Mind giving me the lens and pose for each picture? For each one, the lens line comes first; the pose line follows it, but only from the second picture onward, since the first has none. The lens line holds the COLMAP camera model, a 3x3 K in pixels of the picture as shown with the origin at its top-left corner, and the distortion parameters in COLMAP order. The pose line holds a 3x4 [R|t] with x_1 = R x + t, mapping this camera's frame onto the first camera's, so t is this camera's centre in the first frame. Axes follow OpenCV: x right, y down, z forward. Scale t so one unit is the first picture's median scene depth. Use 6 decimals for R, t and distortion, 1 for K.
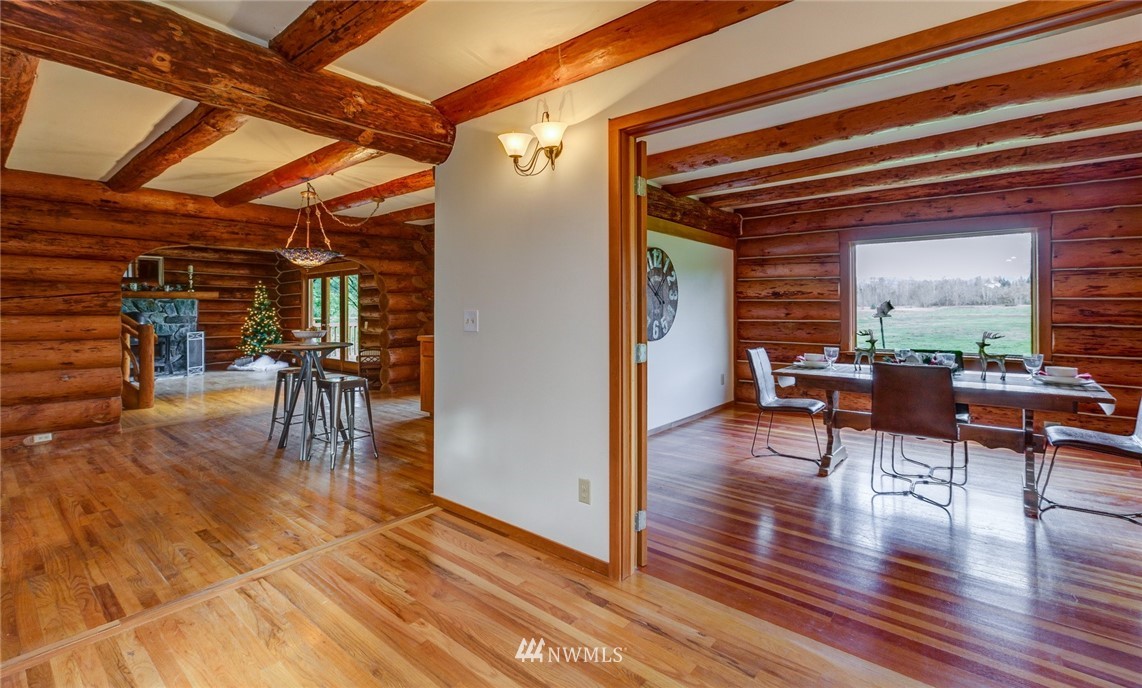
lens RADIAL K [[508.5, 0, 570.3], [0, 508.5, 305.8], [0, 0, 1]] dist [-0.000234, -0.000082]
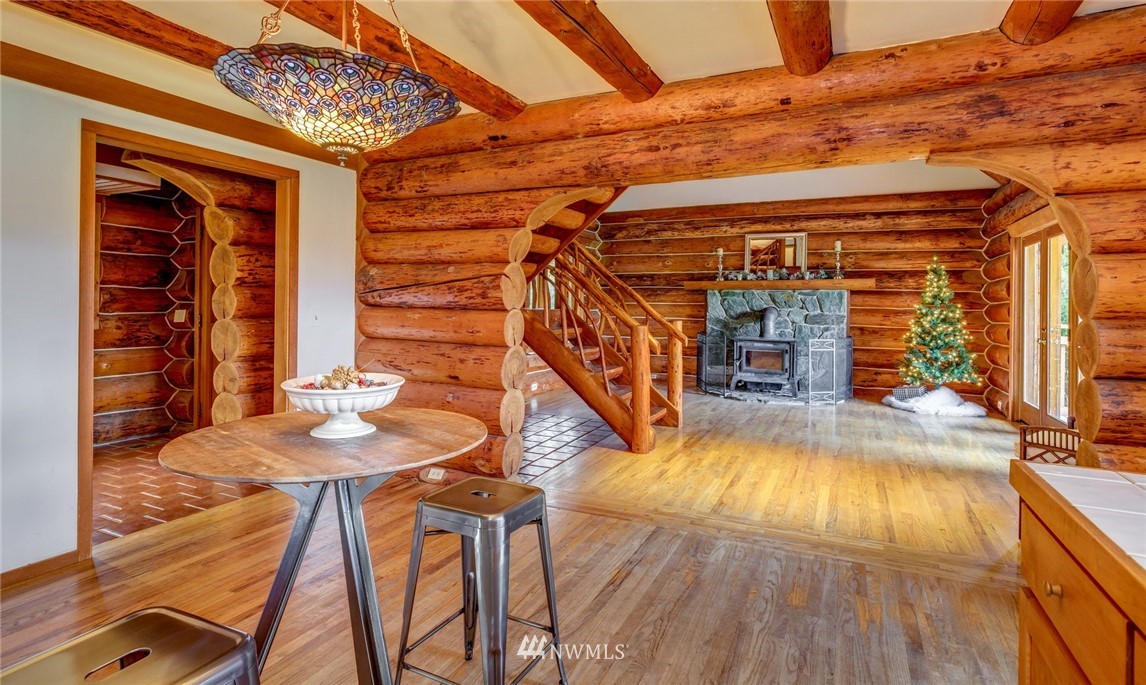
lens RADIAL K [[578.0, 0, 572.1], [0, 578.0, 300.9], [0, 0, 1]] dist [-0.002452, -0.000398]
pose [[0.243459, 0.003267, -0.969906, -0.083710], [-0.005148, 0.999985, 0.002076, 0.001982], [0.969898, 0.004488, 0.243472, 0.482332]]
